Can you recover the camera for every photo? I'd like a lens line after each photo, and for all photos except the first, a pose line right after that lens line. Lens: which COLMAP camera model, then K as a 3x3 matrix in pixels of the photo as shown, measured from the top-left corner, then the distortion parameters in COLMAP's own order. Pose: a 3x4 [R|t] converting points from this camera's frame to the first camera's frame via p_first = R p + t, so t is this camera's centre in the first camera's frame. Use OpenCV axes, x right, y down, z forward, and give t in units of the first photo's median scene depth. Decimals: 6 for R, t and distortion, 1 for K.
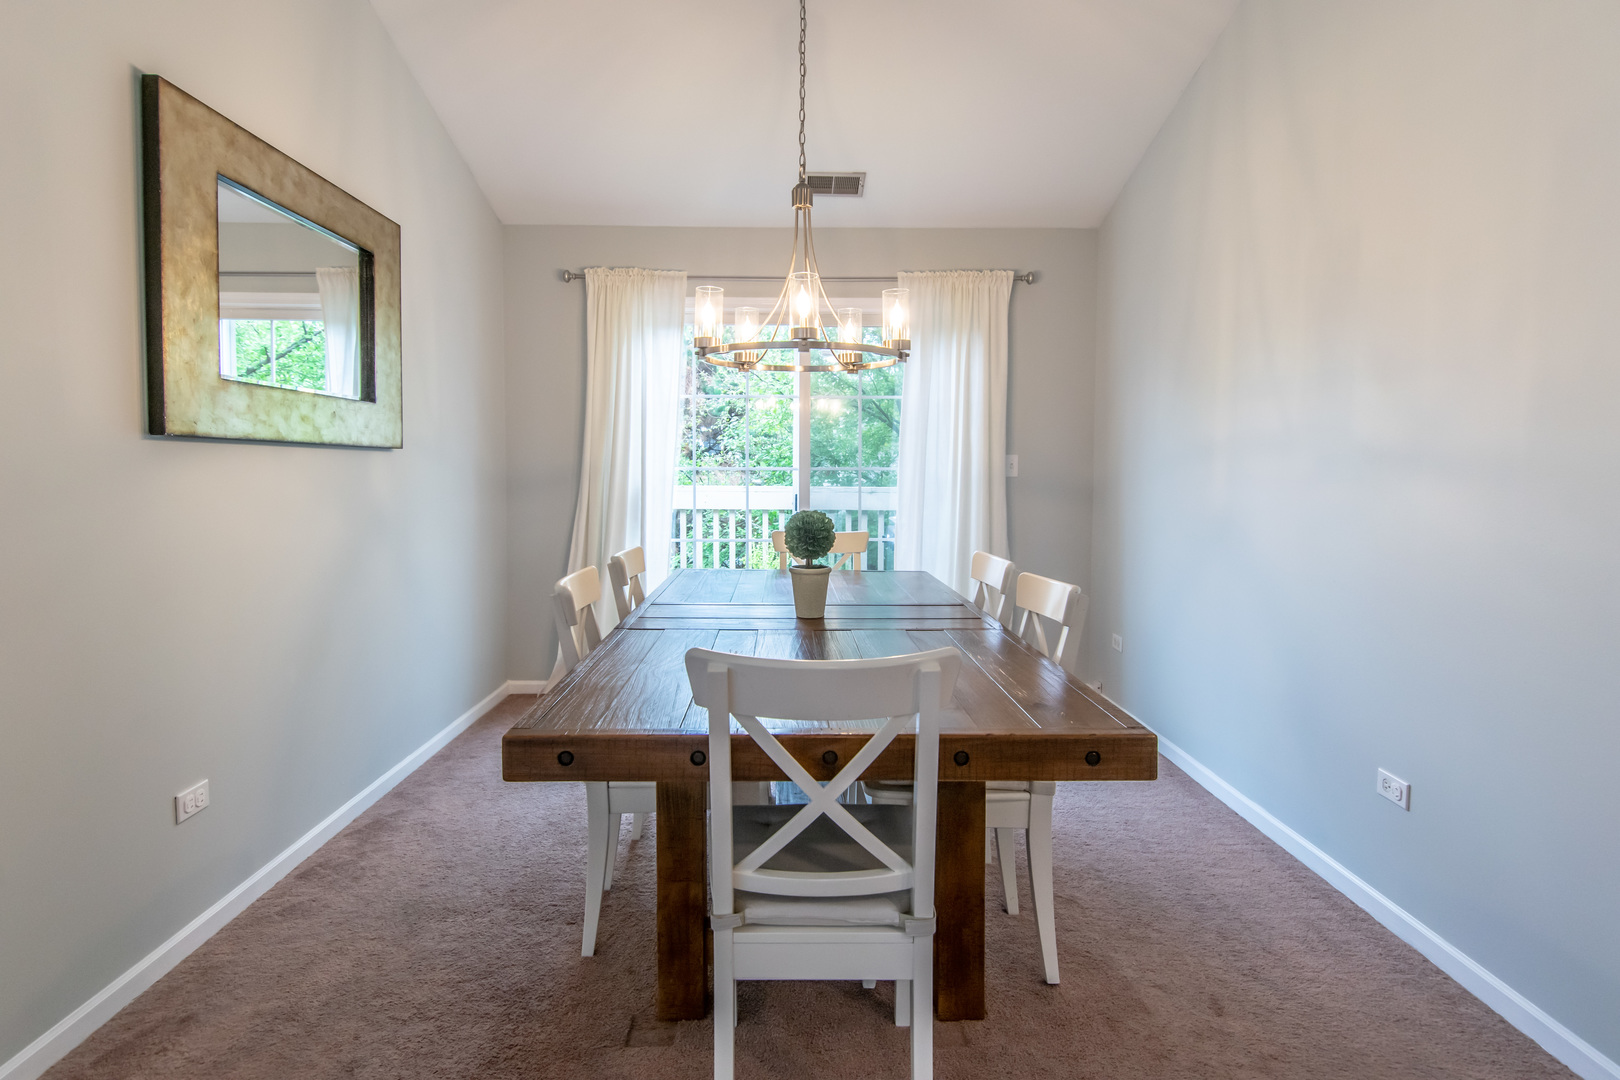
lens RADIAL K [[867.6, 0, 808.7], [0, 867.6, 506.1], [0, 0, 1]] dist [0.004195, 0.000027]
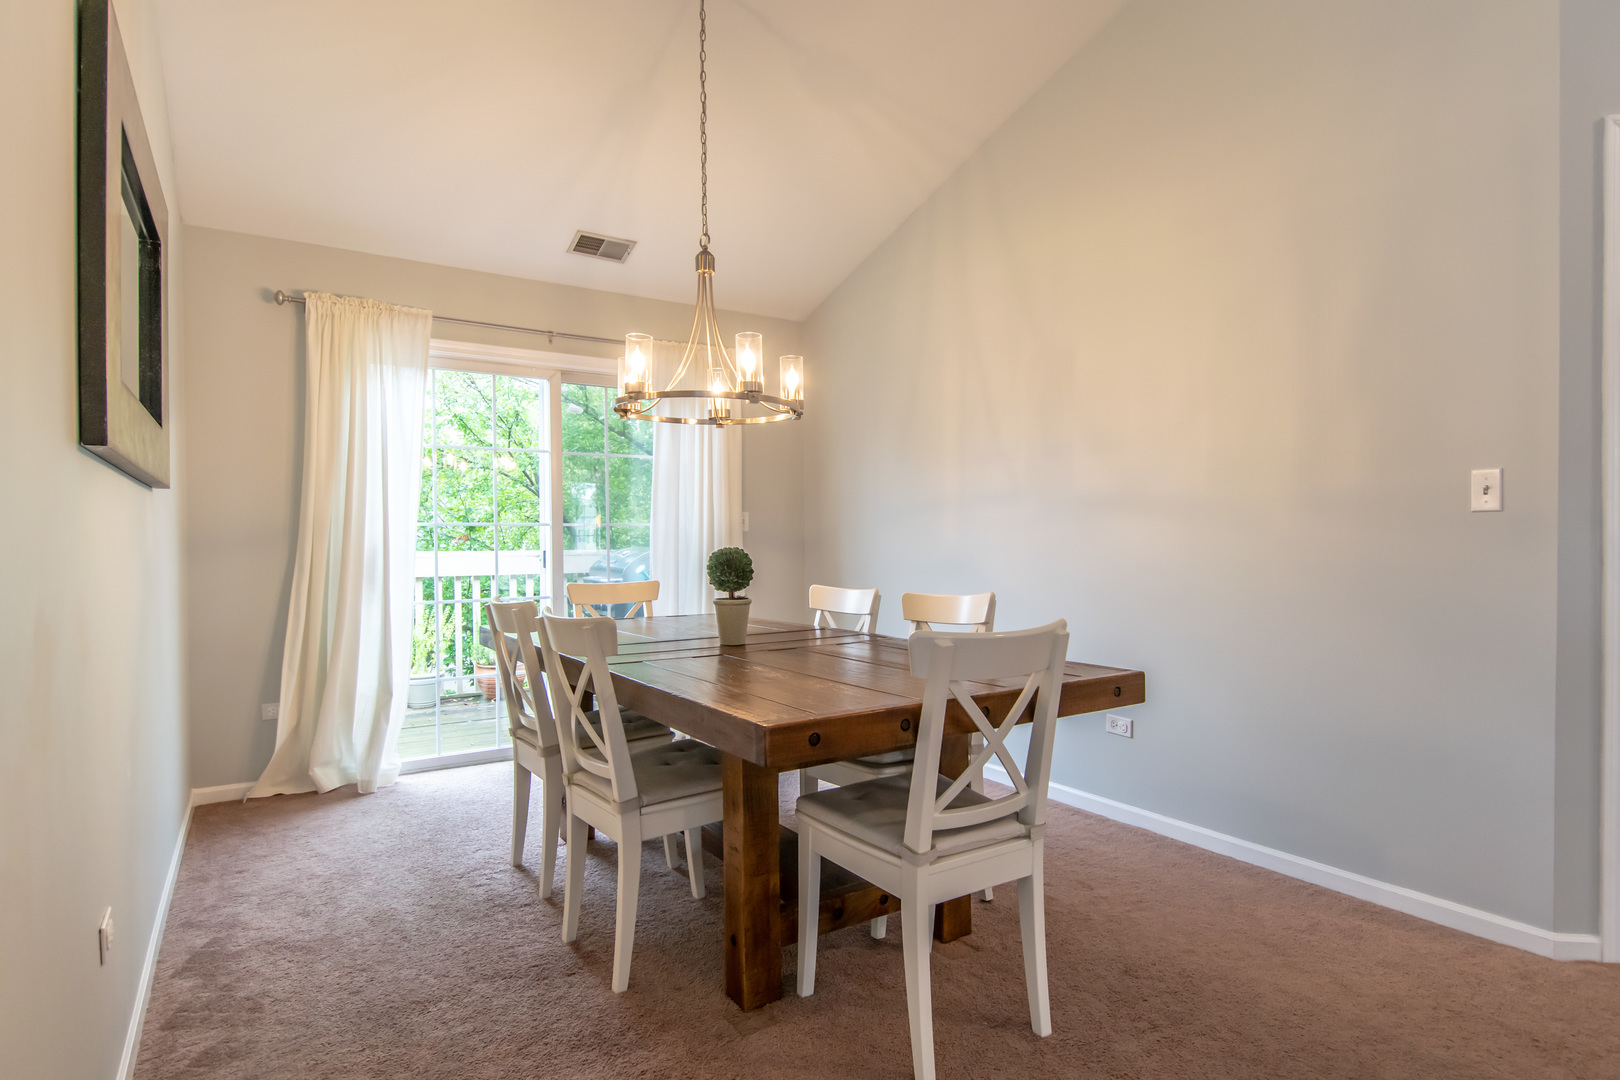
lens RADIAL K [[862.3, 0, 806.7], [0, 862.3, 547.6], [0, 0, 1]] dist [0.032819, -0.040541]
pose [[0.844368, -0.015661, 0.535535, -0.504200], [0.037197, 0.998874, -0.029437, 0.041307], [-0.534471, 0.044776, 0.844000, 0.024734]]
